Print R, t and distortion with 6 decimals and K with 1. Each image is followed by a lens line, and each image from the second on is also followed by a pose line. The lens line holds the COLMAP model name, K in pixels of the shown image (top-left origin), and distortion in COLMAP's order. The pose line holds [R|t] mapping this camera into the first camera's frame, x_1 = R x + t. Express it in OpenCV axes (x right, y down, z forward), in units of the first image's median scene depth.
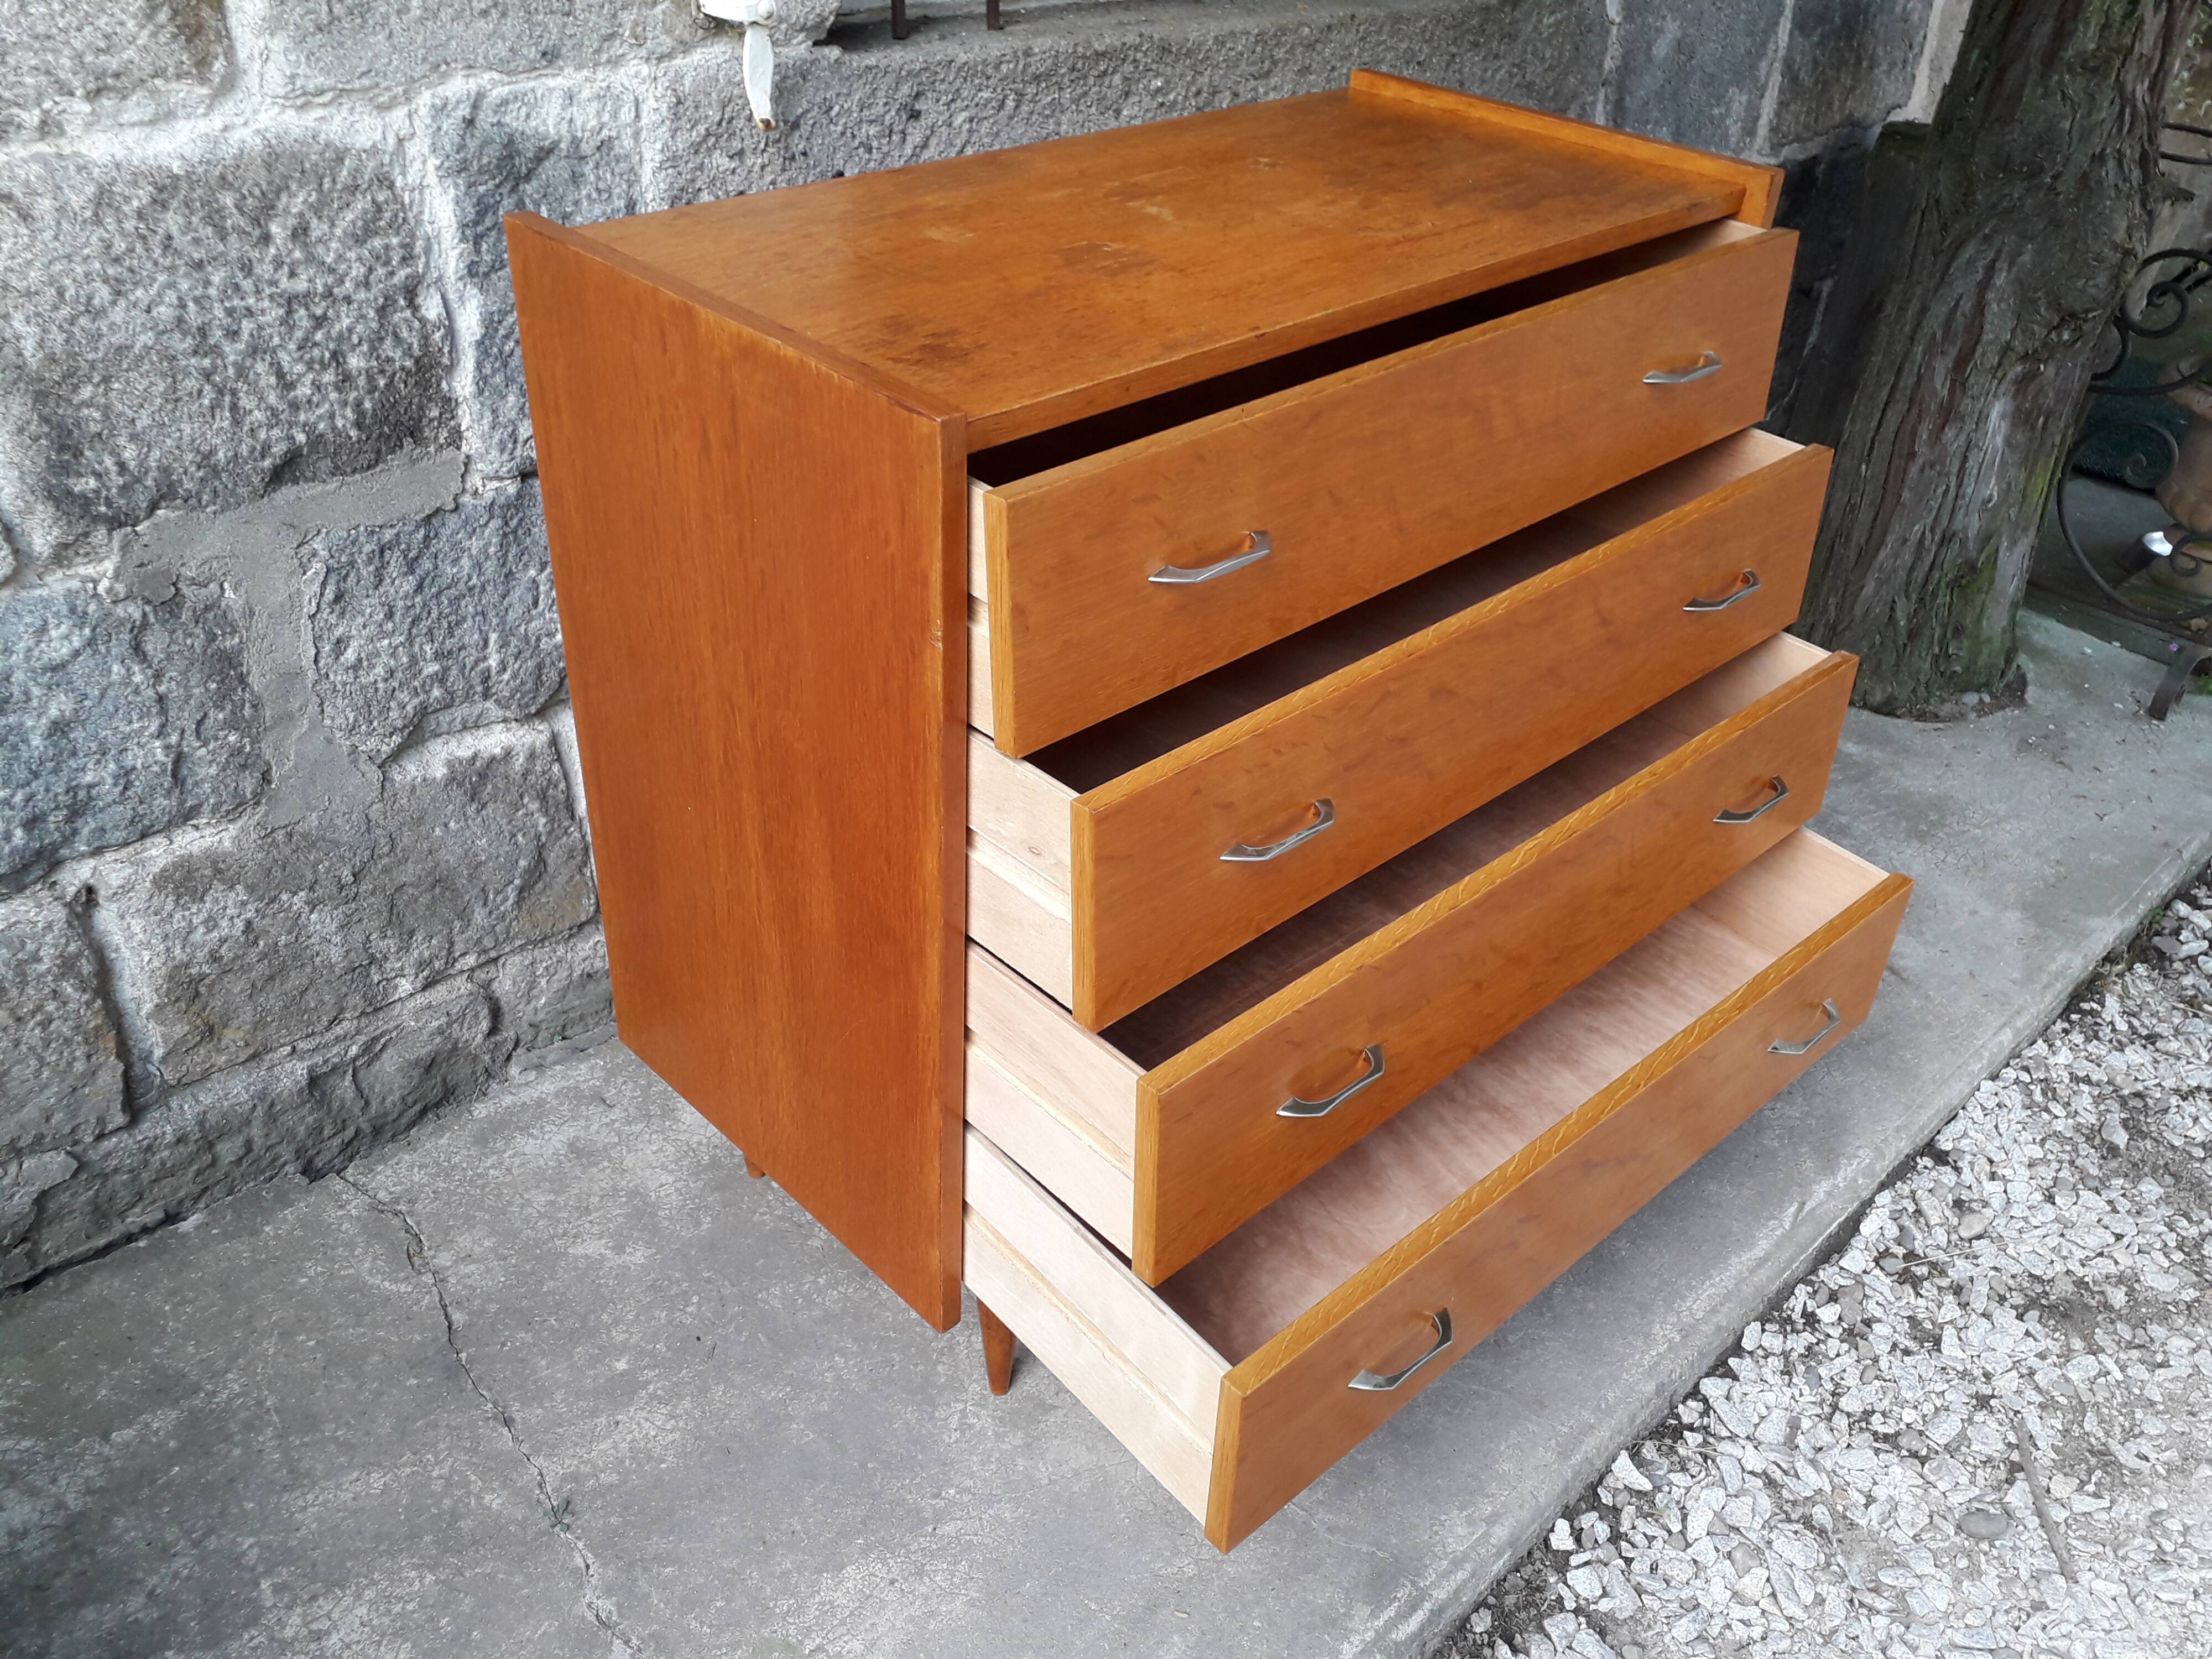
lens RADIAL K [[1803.7, 0, 1091.9], [0, 1803.7, 857.0], [0, 0, 1]] dist [0.005426, -0.006850]
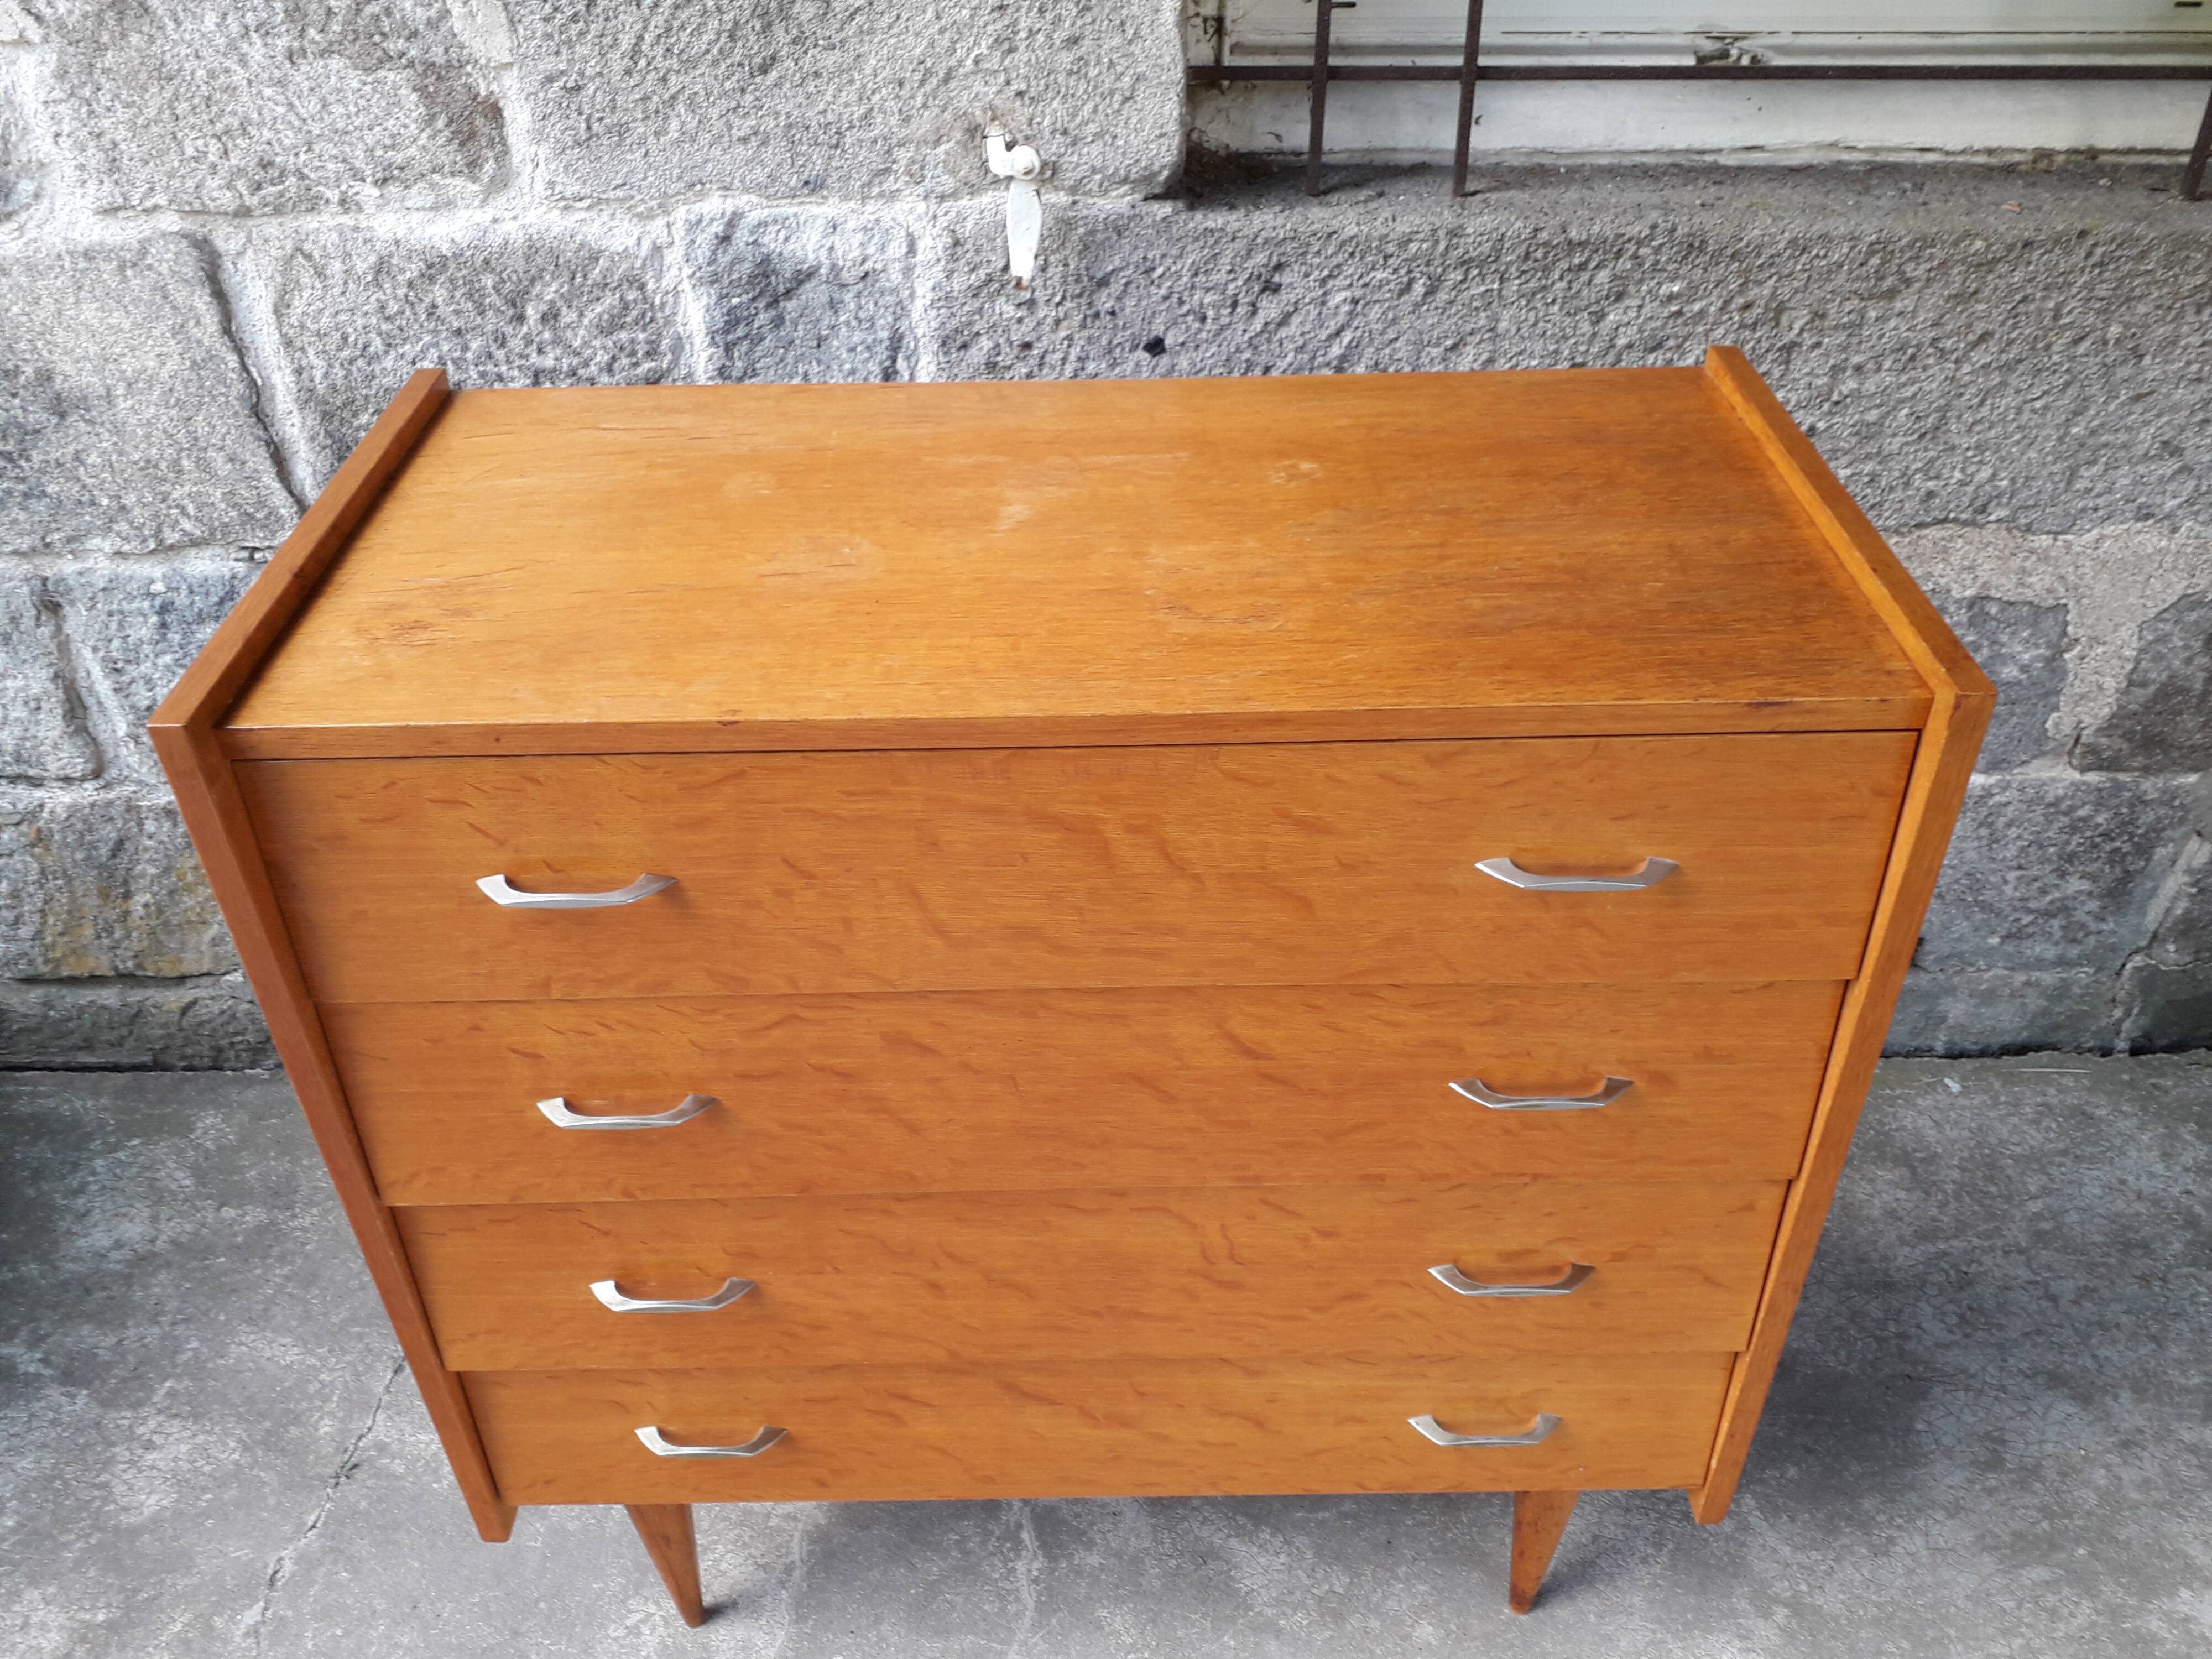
lens RADIAL K [[1803.7, 0, 1088.4], [0, 1803.7, 841.3], [0, 0, 1]] dist [0.005426, -0.006850]
pose [[0.712620, 0.368238, -0.597138, 0.516322], [-0.350907, 0.924136, 0.151118, -0.302754], [0.607485, 0.101850, 0.787775, 0.334273]]
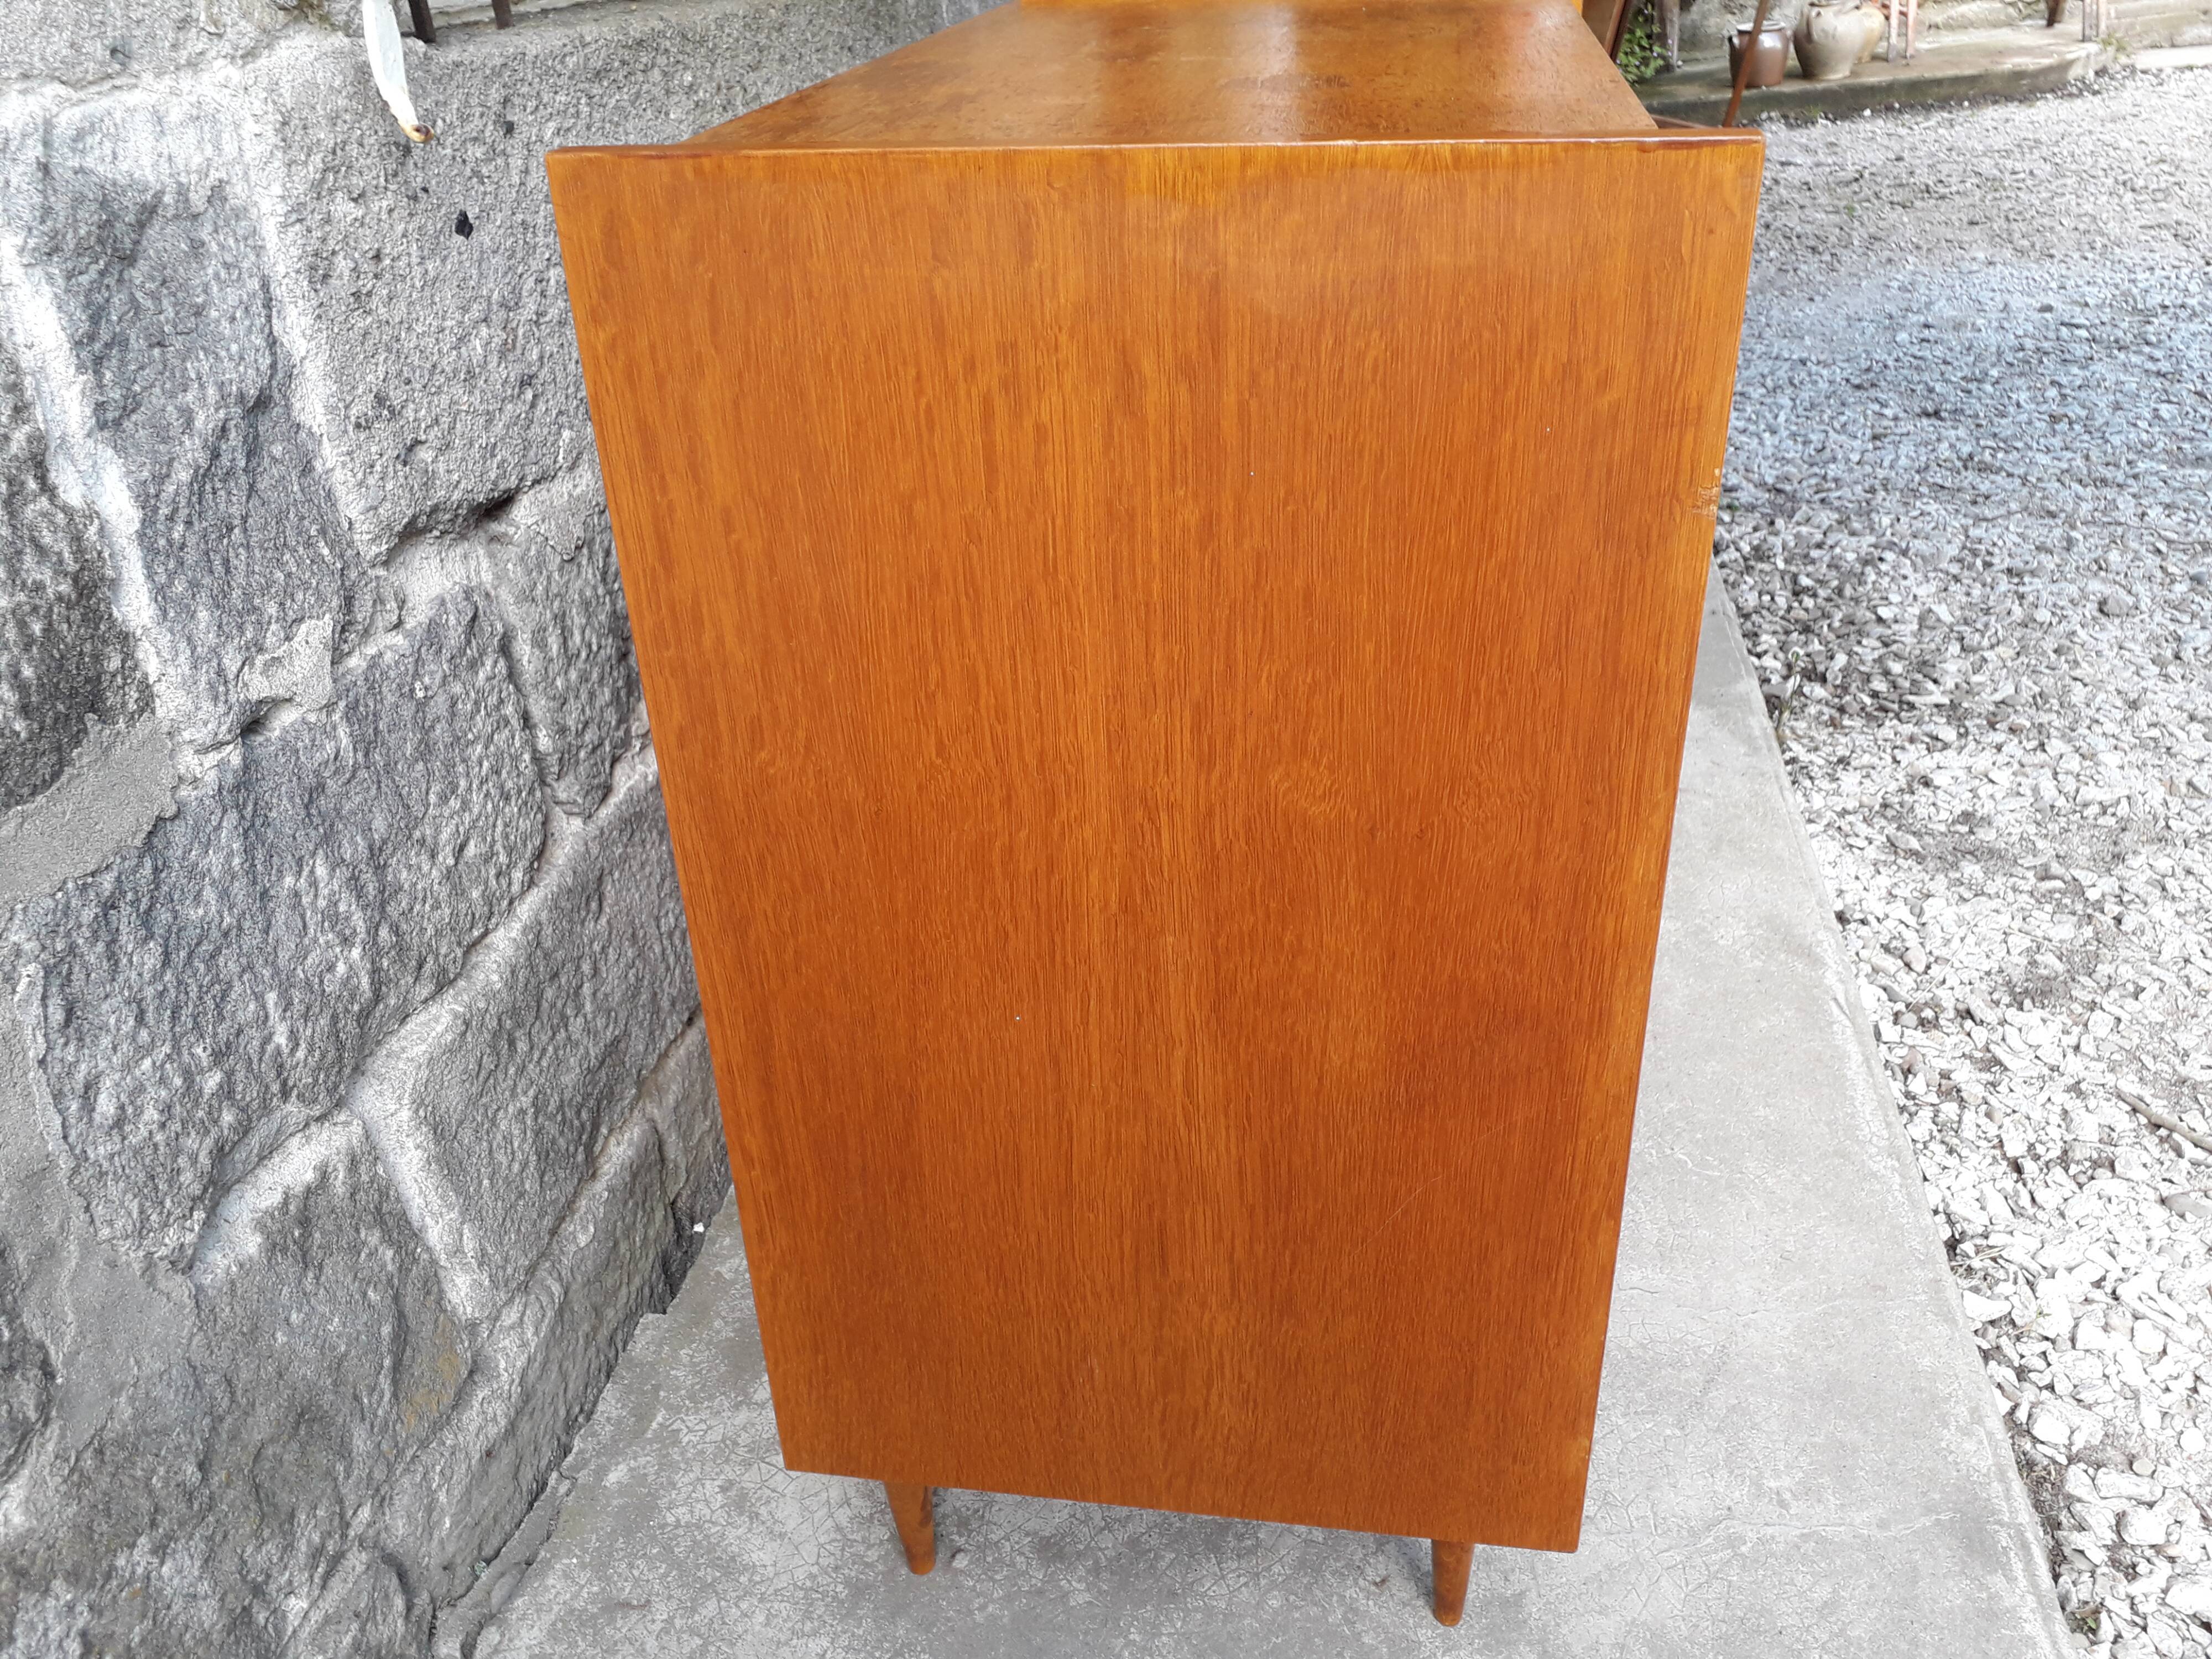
lens RADIAL K [[1803.7, 0, 1121.3], [0, 1803.7, 843.0], [0, 0, 1]] dist [0.005426, -0.006850]
pose [[0.796250, -0.361783, 0.484870, -0.409491], [0.402983, 0.914968, 0.020922, -0.071468], [-0.451210, 0.178735, 0.874336, 0.344896]]
